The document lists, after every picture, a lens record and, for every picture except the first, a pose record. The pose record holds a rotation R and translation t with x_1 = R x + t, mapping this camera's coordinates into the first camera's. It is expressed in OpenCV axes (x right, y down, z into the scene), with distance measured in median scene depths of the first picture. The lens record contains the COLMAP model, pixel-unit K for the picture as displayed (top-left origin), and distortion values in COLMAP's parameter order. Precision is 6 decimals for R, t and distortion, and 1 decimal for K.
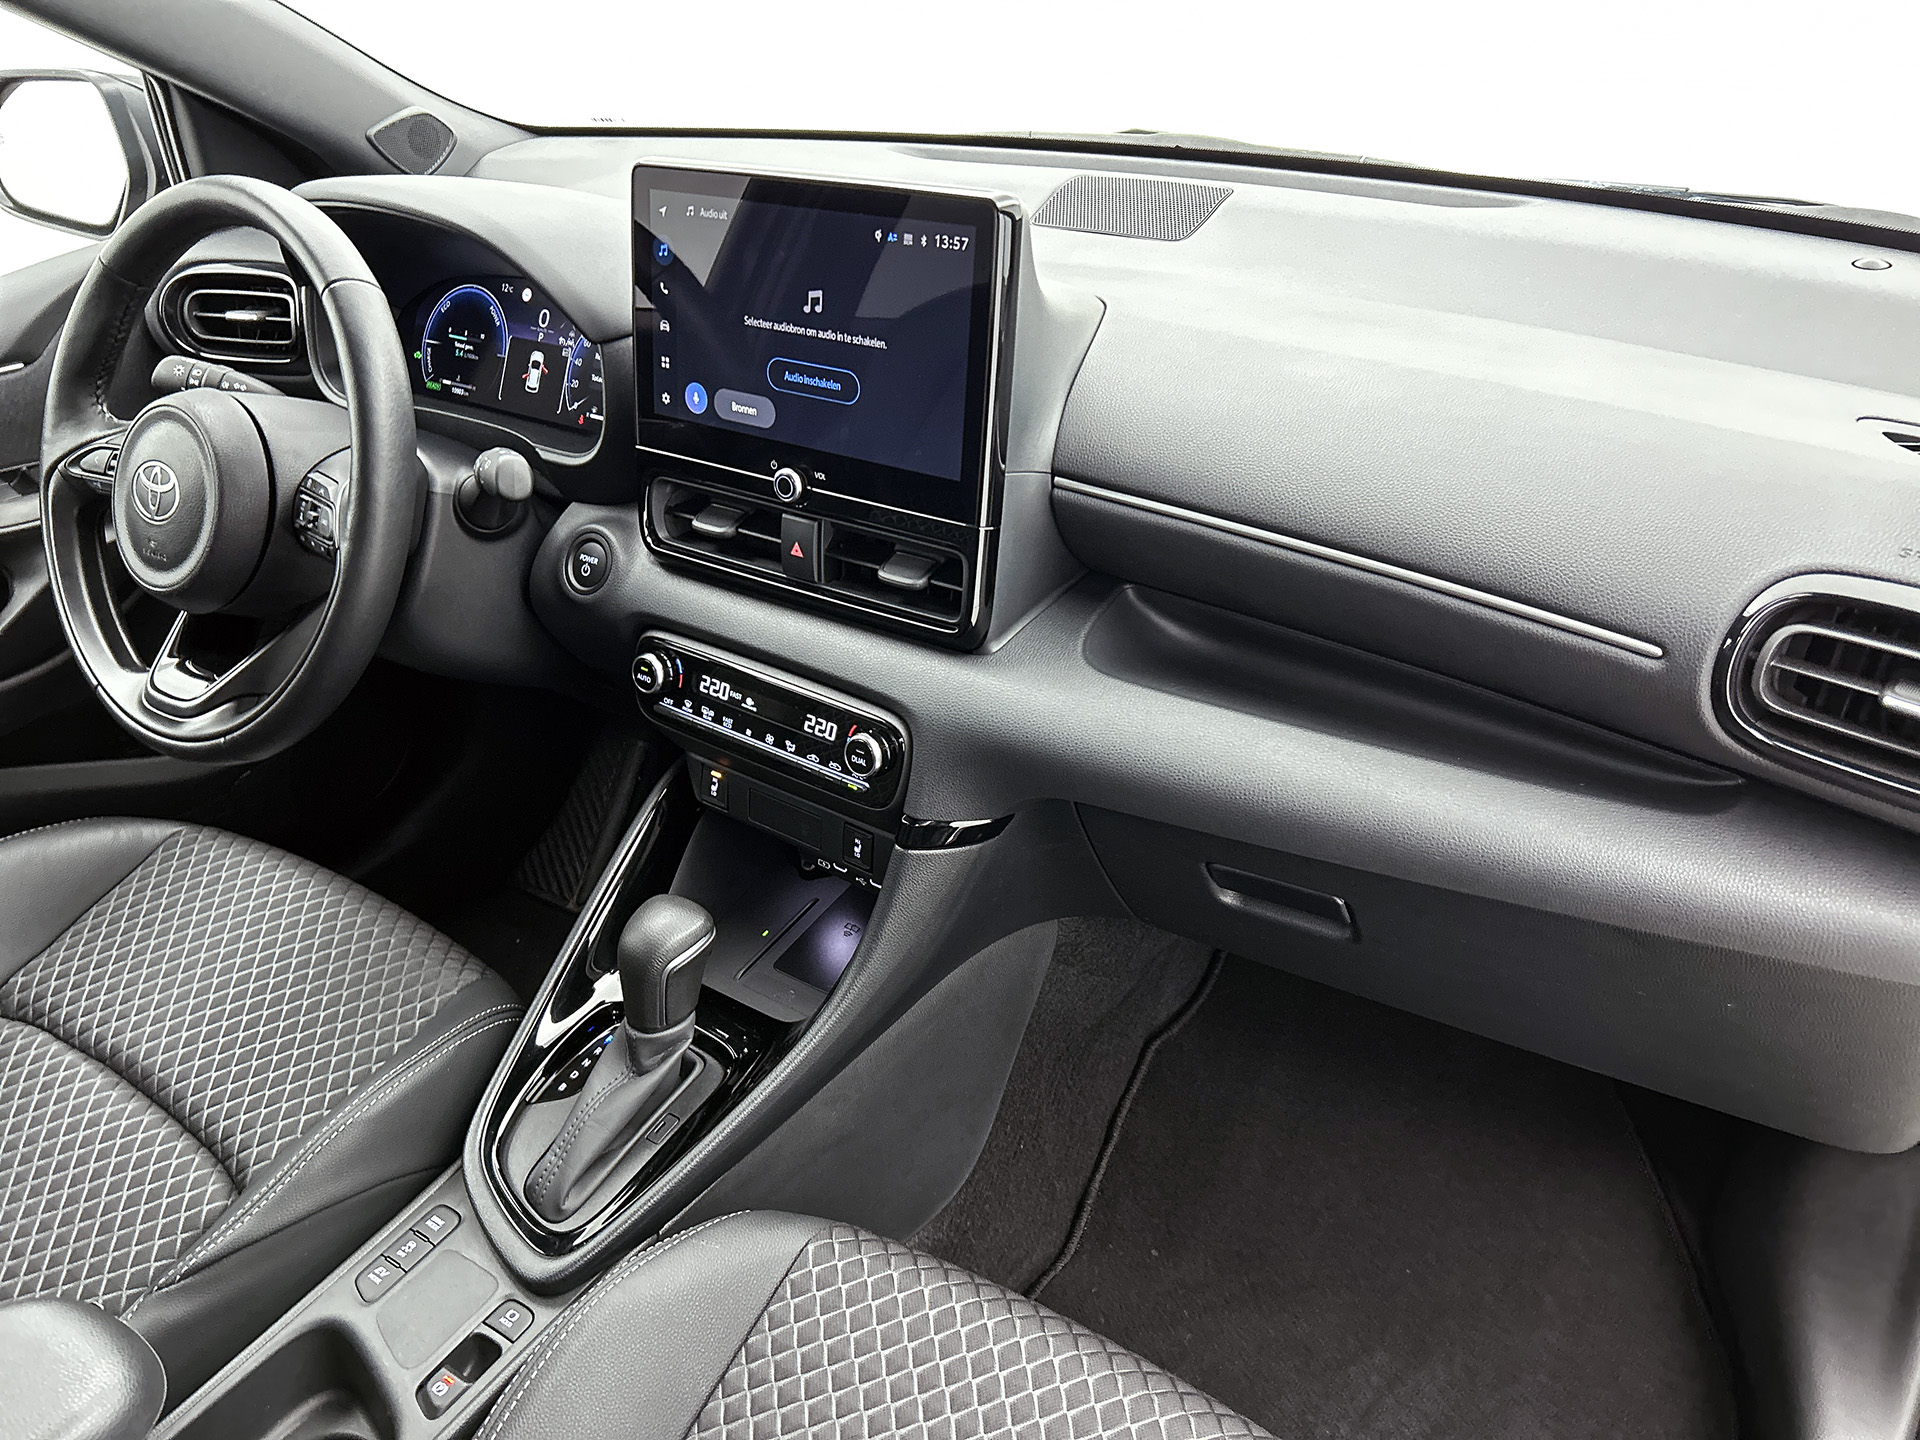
lens RADIAL K [[1484.9, 0, 957.6], [0, 1484.9, 707.3], [0, 0, 1]] dist [0.012060, -0.030857]
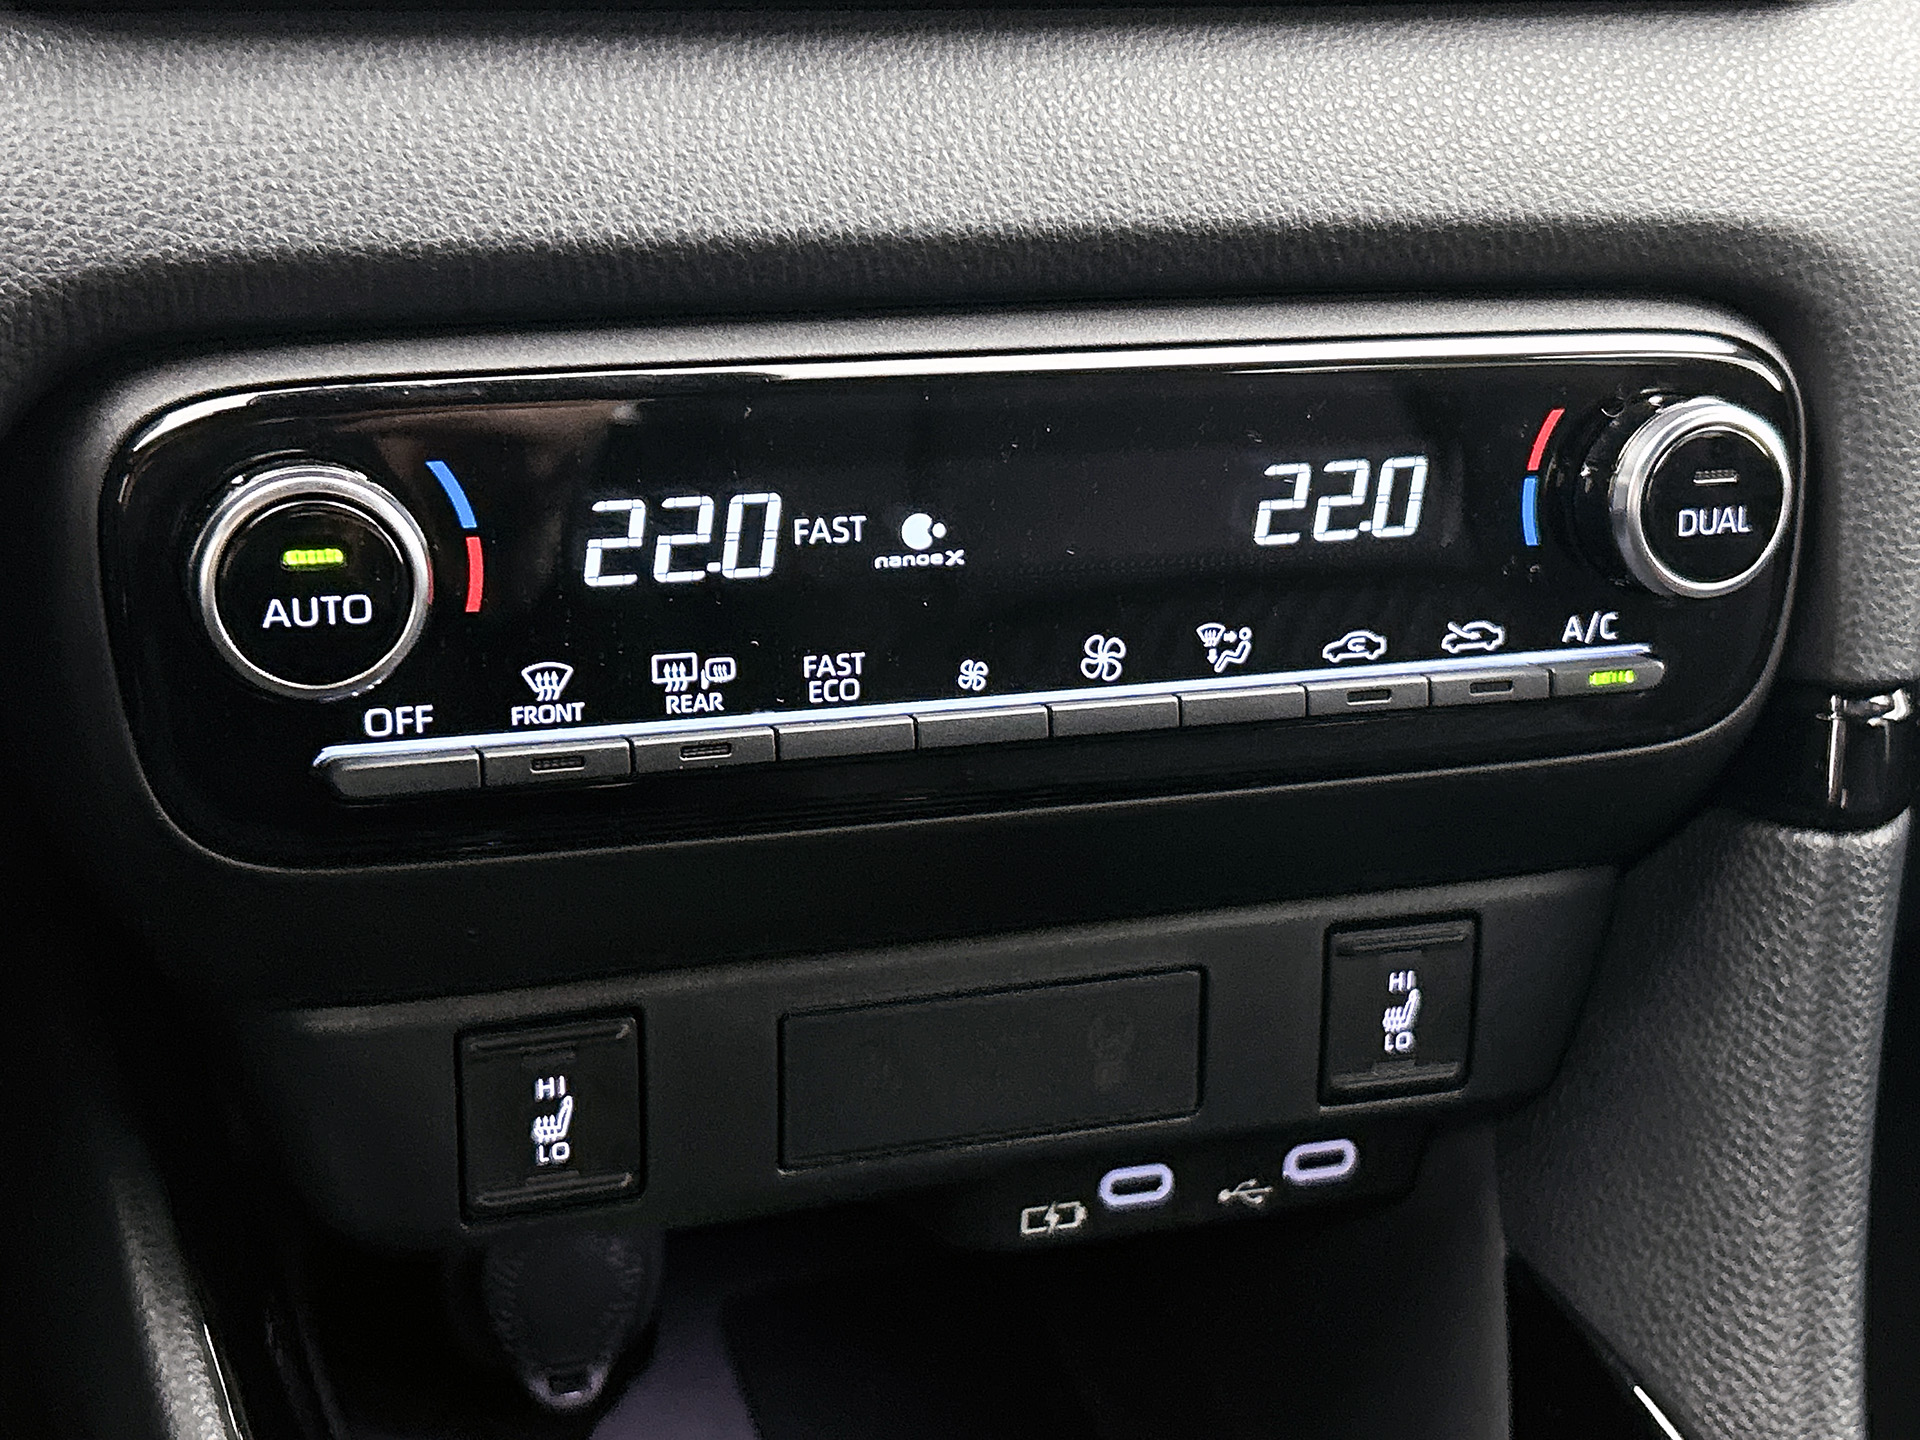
lens RADIAL K [[2681.1, 0, 966.1], [0, 2681.1, 716.8], [0, 0, 1]] dist [0.049184, 0.000000]
pose [[0.564412, -0.290709, 0.772611, -0.430569], [0.334590, 0.936175, 0.107826, -0.017382], [-0.754645, 0.197649, 0.625656, 0.791969]]
